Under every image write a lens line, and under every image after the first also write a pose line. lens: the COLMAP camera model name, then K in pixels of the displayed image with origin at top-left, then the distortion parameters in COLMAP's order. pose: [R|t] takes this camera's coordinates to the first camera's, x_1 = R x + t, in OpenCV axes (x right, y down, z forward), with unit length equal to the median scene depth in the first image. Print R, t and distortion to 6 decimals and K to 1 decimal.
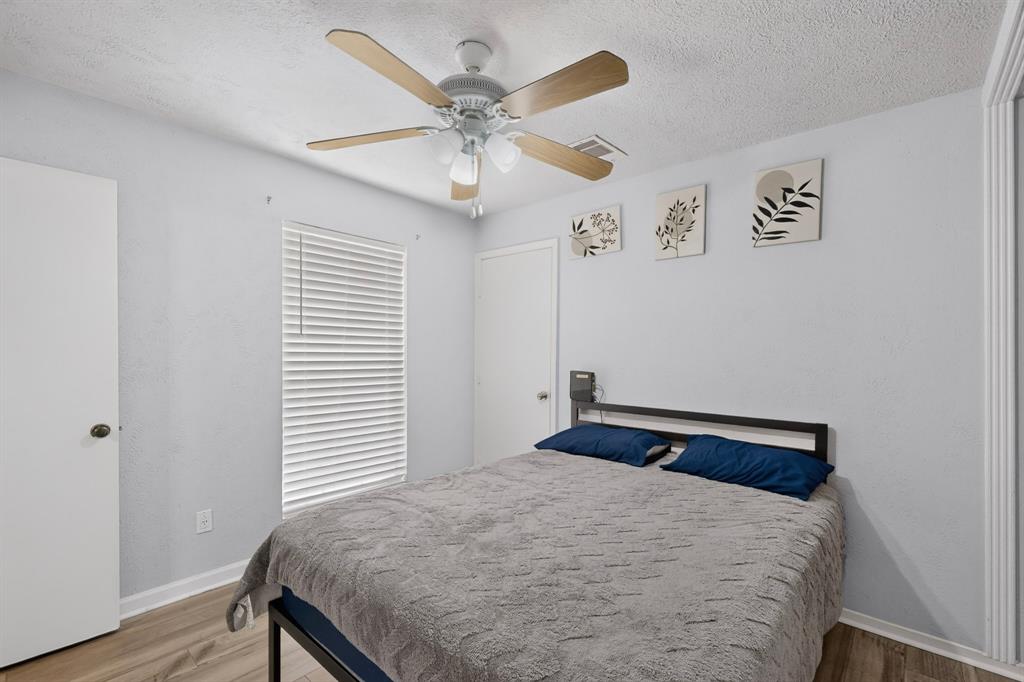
lens RADIAL K [[447.9, 0, 503.6], [0, 447.9, 356.9], [0, 0, 1]] dist [-0.001262, 0.000394]
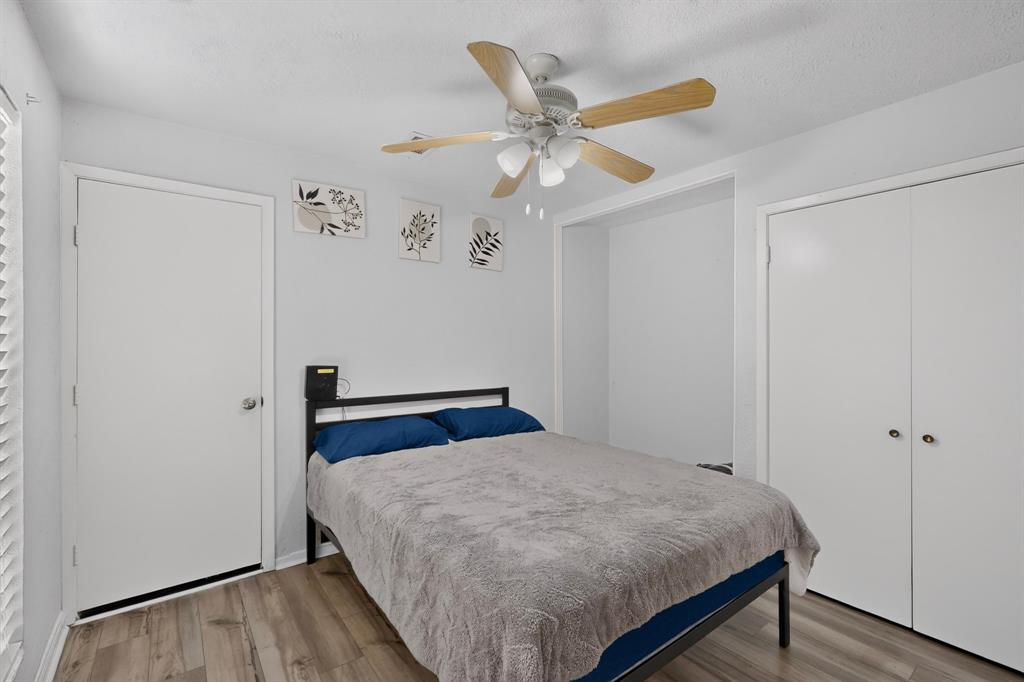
lens RADIAL K [[447.9, 0, 508.0], [0, 447.9, 340.0], [0, 0, 1]] dist [-0.001262, 0.000394]
pose [[0.195447, -0.008635, 0.980676, -0.690593], [0.003247, 0.999961, 0.008158, -0.026360], [-0.980709, 0.001590, 0.195467, 0.546052]]
